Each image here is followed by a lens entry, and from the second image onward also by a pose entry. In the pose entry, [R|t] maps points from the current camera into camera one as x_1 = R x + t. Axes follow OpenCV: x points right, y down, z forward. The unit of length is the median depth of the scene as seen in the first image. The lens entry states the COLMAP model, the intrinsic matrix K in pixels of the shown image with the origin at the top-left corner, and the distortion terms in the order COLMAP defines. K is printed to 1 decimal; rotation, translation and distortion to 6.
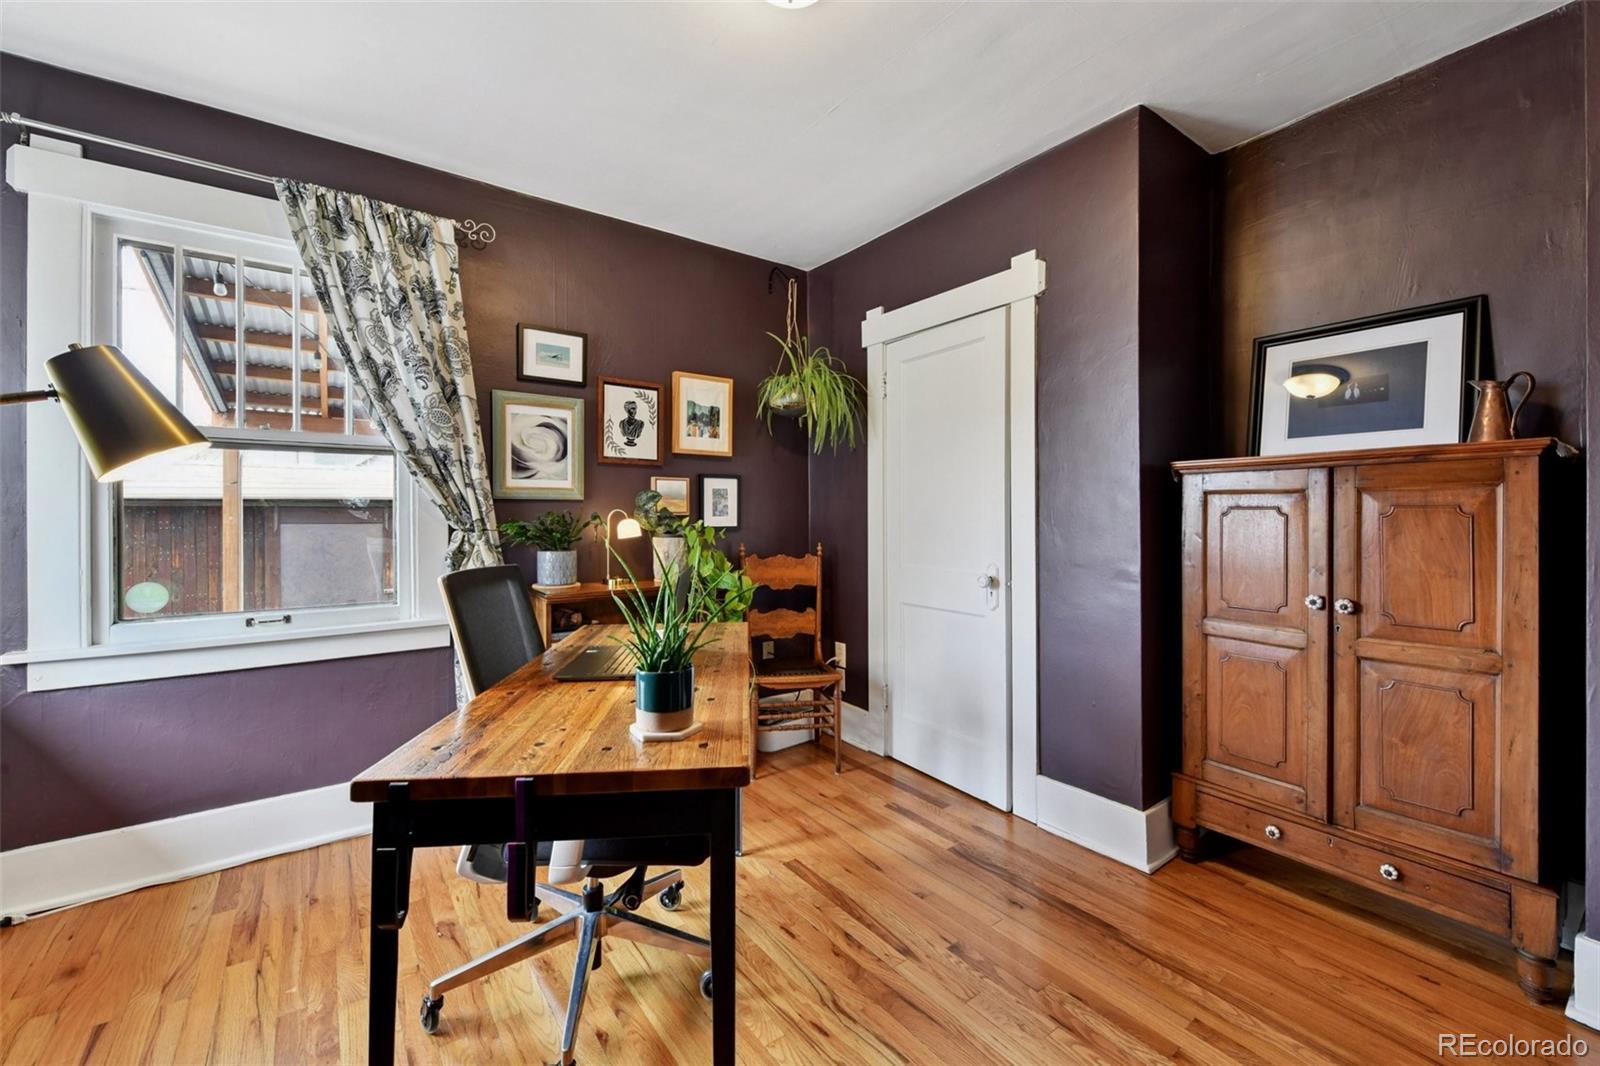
lens RADIAL K [[630.5, 0, 795.2], [0, 630.5, 521.8], [0, 0, 1]] dist [0.010545, -0.005988]
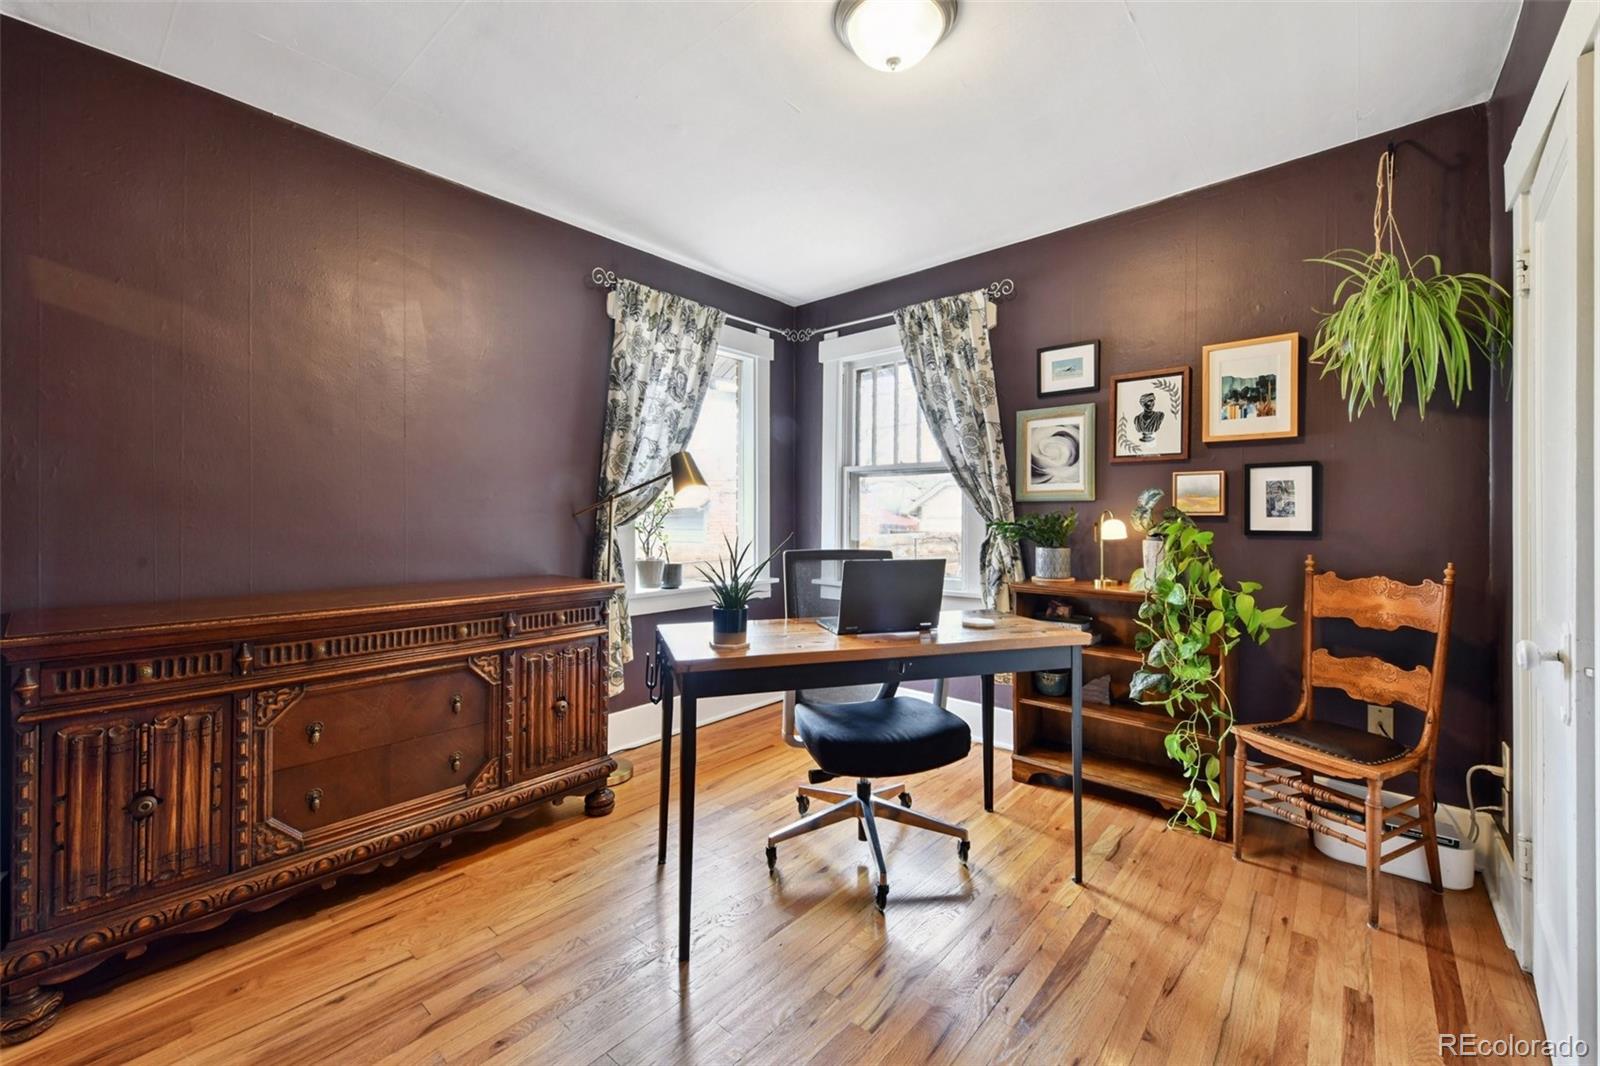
lens RADIAL K [[630.5, 0, 803.8], [0, 630.5, 520.9], [0, 0, 1]] dist [0.010545, -0.005988]
pose [[0.223279, 0.011667, -0.974685, 0.574642], [-0.010778, 0.999897, 0.009499, -0.006290], [0.974695, 0.008385, 0.223382, 0.313591]]
